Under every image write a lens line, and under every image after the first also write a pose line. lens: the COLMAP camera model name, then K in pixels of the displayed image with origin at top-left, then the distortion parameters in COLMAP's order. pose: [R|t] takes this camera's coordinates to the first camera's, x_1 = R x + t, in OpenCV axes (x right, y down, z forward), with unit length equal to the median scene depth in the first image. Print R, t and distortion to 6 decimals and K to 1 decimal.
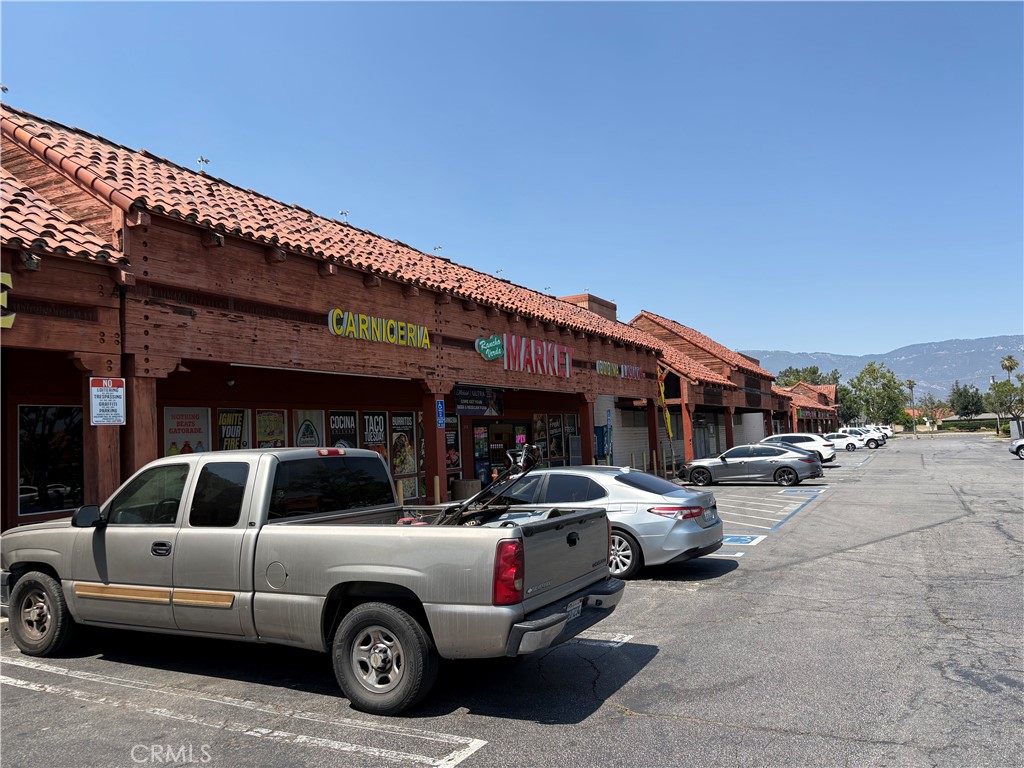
lens RADIAL K [[769.6, 0, 505.6], [0, 769.6, 389.3], [0, 0, 1]] dist [0.060084, -0.076843]
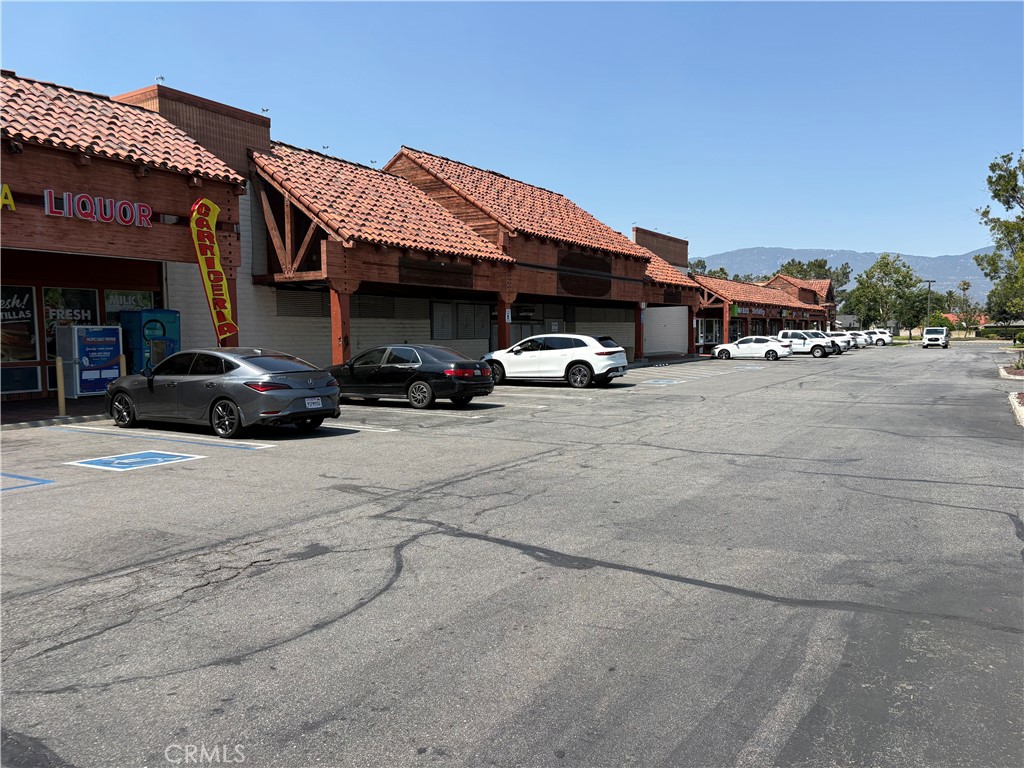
lens RADIAL K [[769.6, 0, 505.6], [0, 769.6, 389.3], [0, 0, 1]] dist [0.060084, -0.076843]
pose [[0.997389, 0.033406, -0.064033, 0.846722], [-0.024433, 0.990392, 0.136111, 0.037966], [0.067964, -0.134191, 0.988622, 0.814278]]
